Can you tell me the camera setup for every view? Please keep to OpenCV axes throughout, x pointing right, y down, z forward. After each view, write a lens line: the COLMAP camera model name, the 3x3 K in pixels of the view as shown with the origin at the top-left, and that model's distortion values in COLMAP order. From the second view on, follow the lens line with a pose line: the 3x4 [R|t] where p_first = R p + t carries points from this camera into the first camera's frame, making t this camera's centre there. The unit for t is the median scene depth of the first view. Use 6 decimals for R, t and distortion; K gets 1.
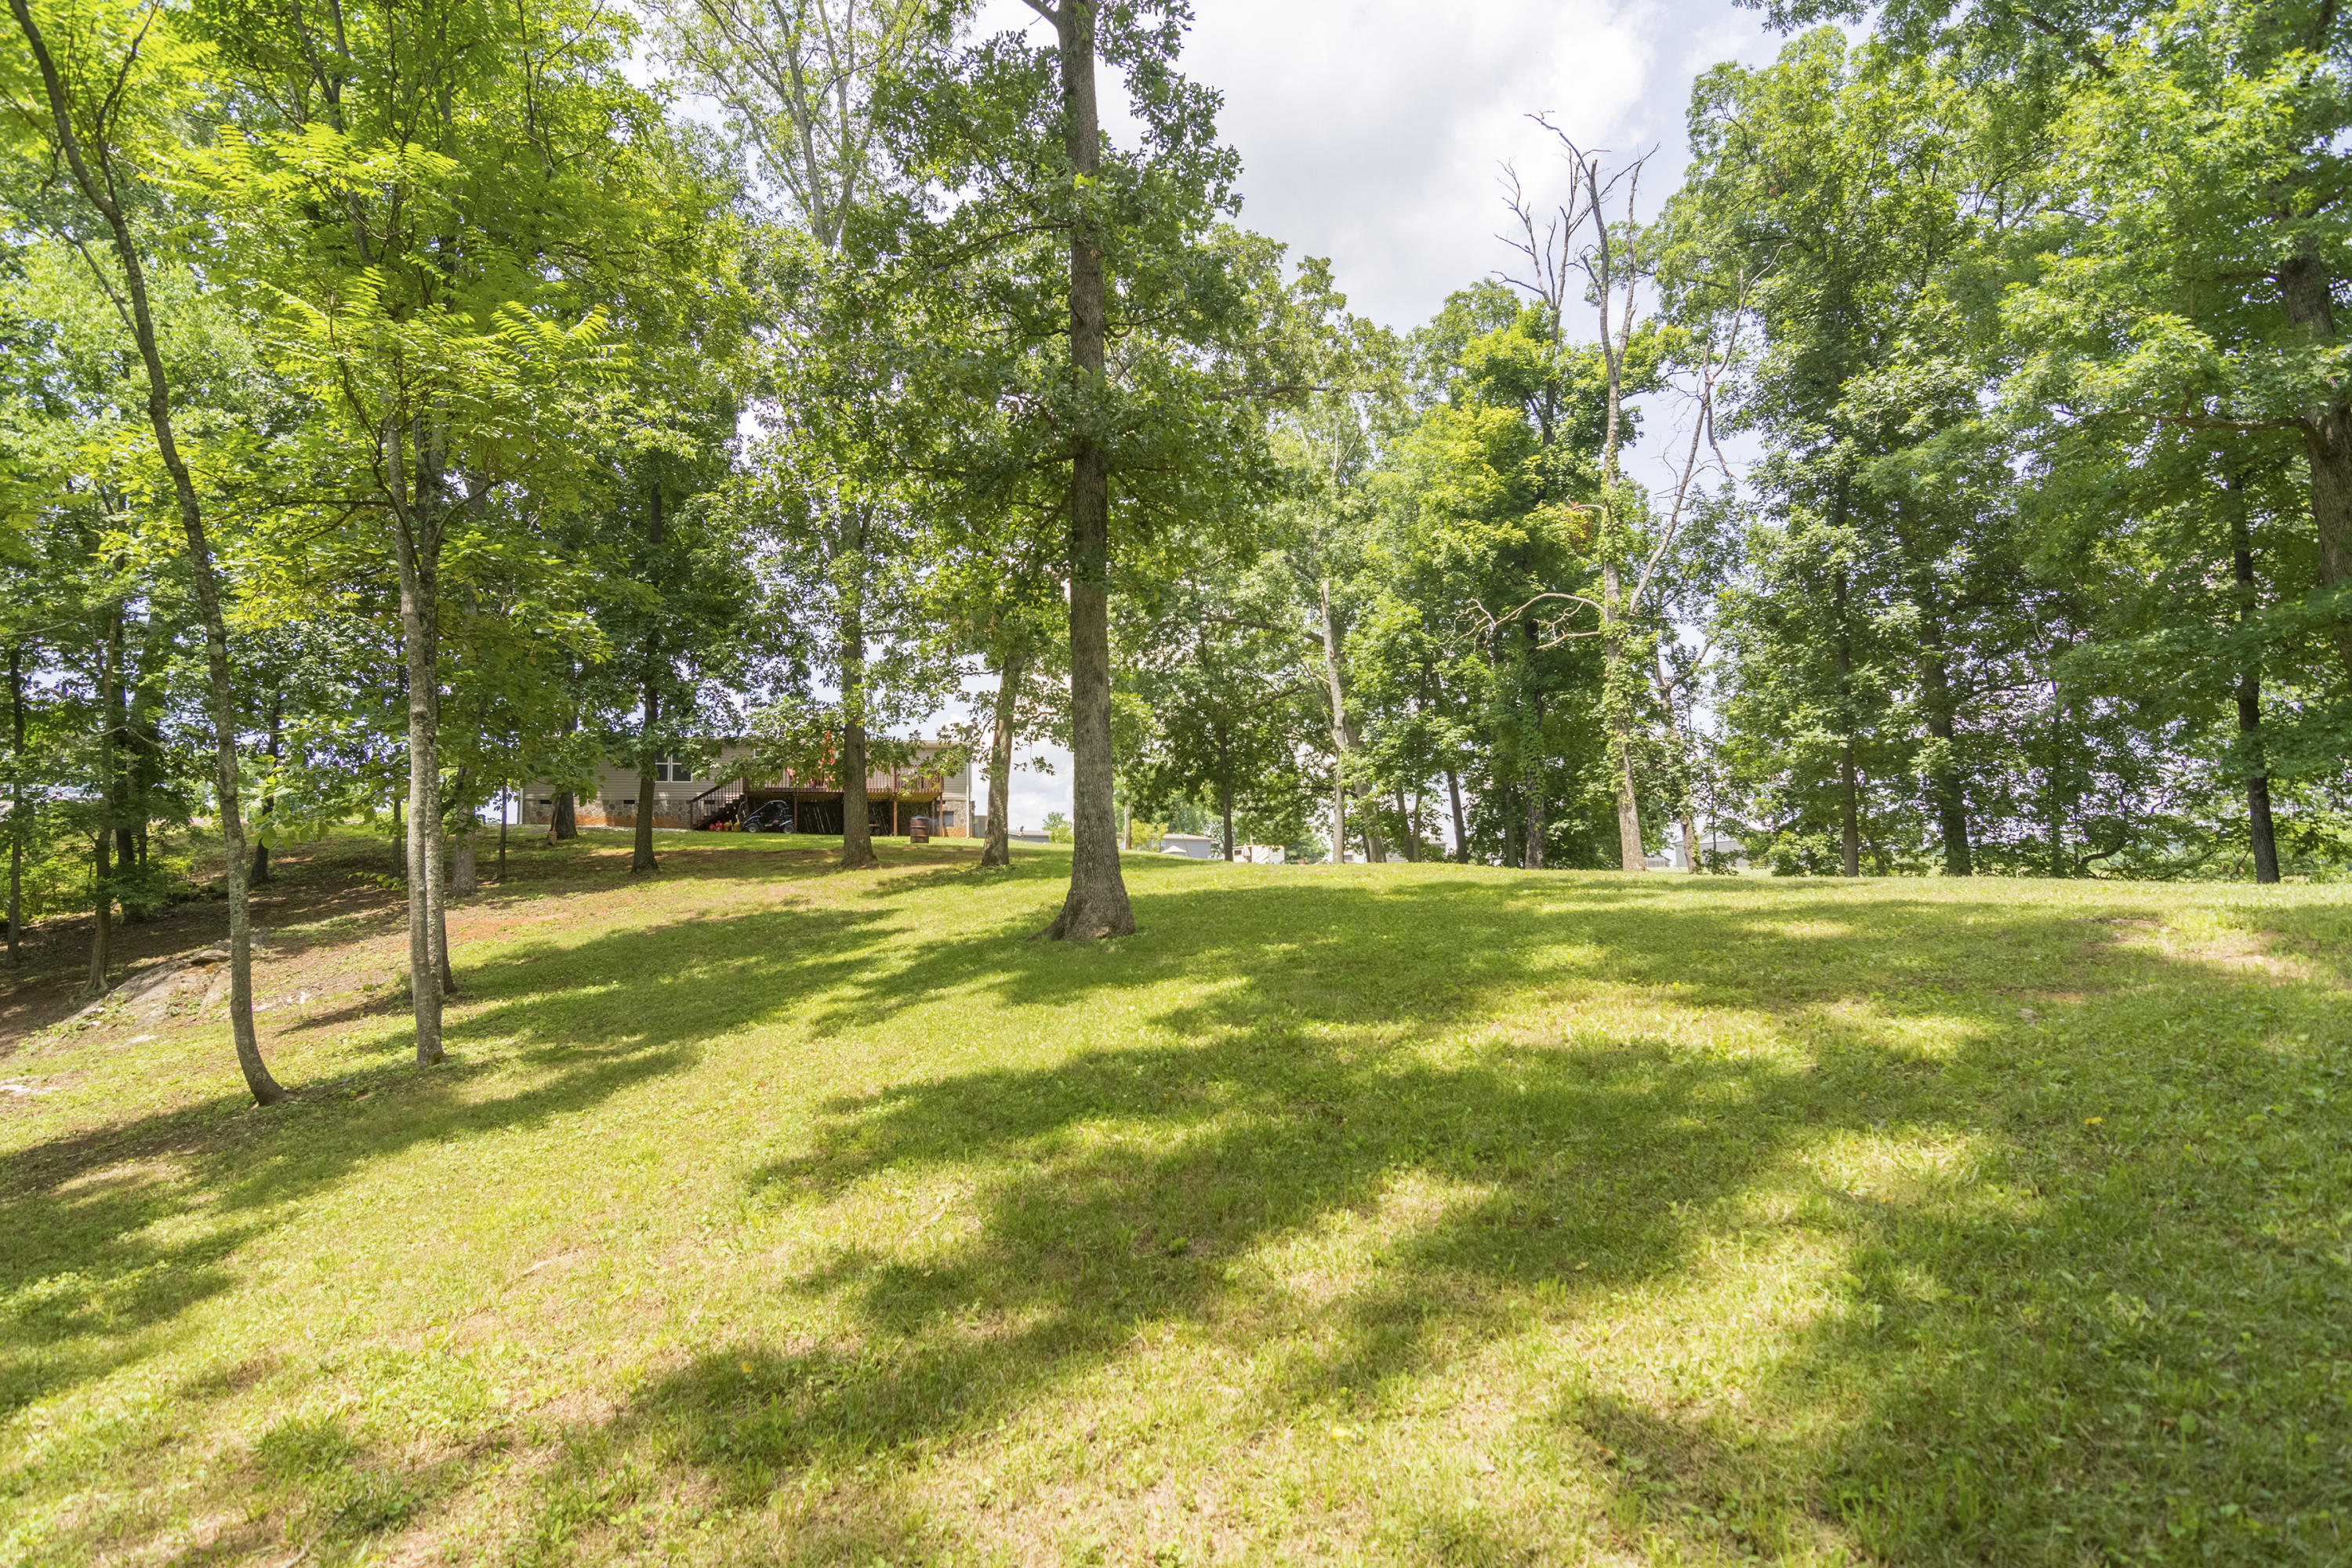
lens RADIAL K [[1137.0, 0, 1196.7], [0, 1137.0, 784.9], [0, 0, 1]] dist [-0.000772, 0.000146]
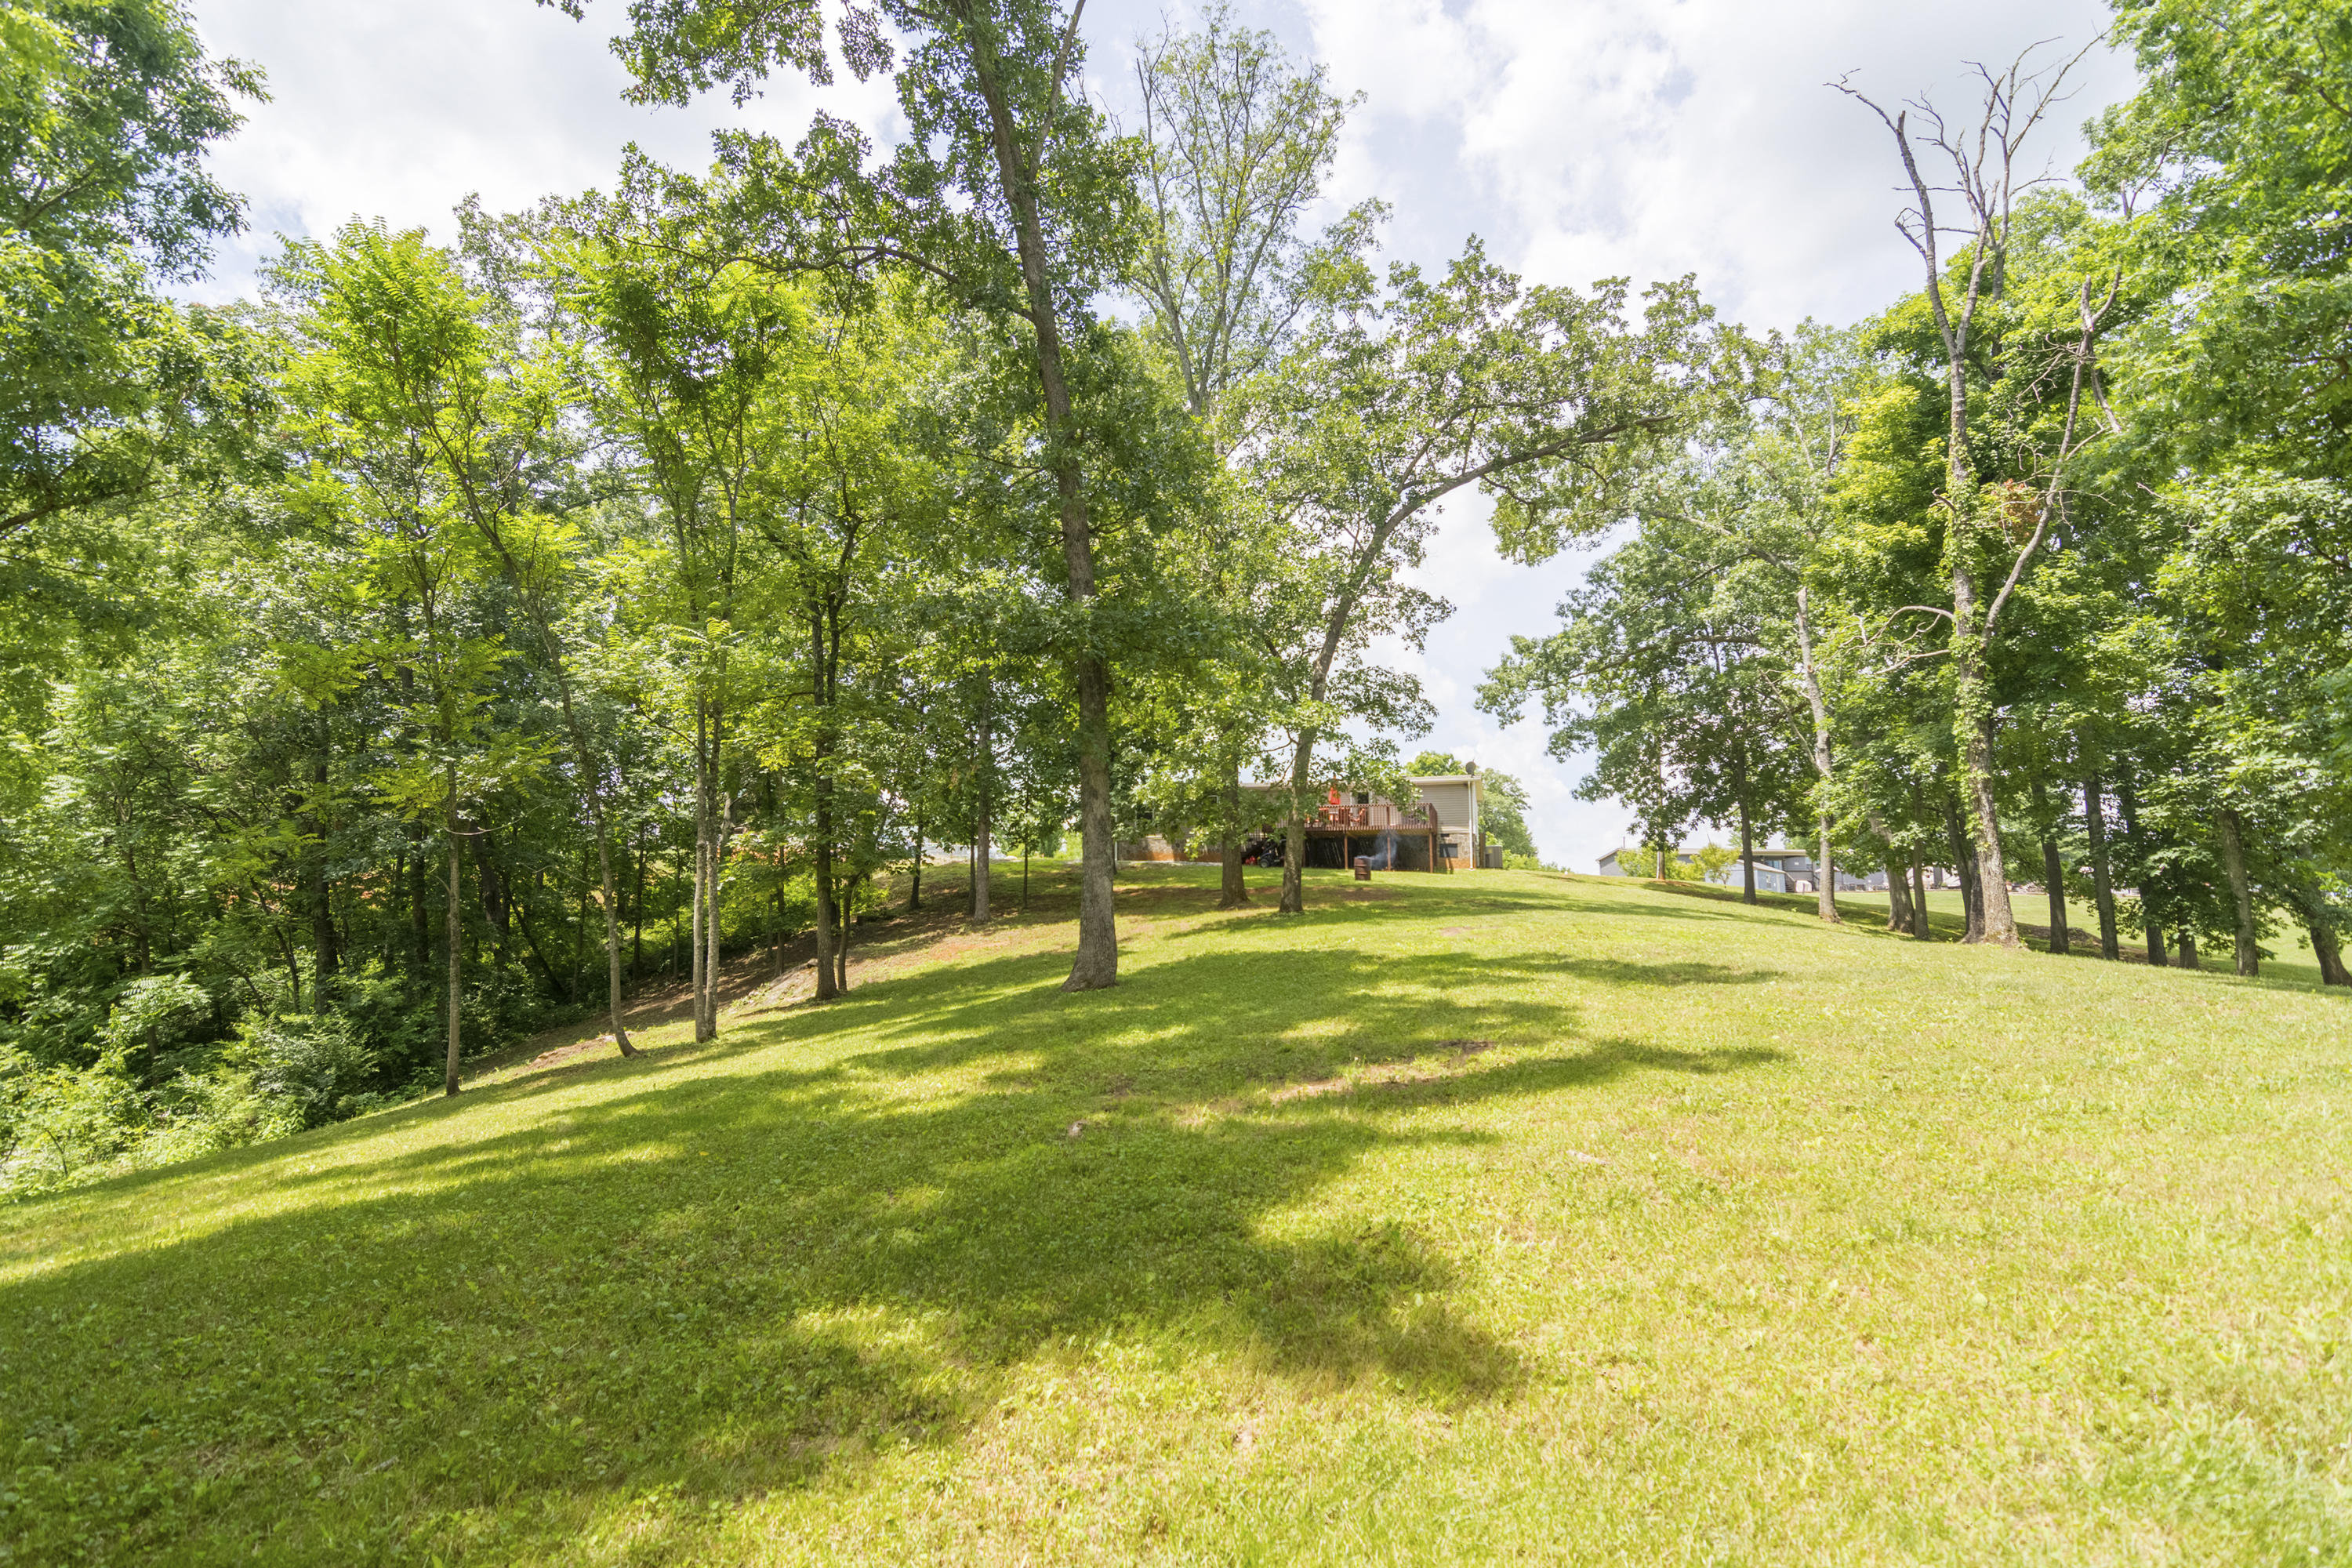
lens RADIAL K [[1137.0, 0, 1196.7], [0, 1137.0, 784.9], [0, 0, 1]] dist [-0.000772, 0.000146]
pose [[0.822496, -0.042897, -0.567151, 0.313209], [0.037863, 0.999069, -0.020656, -0.030846], [0.567510, -0.004485, 0.823354, -0.024856]]
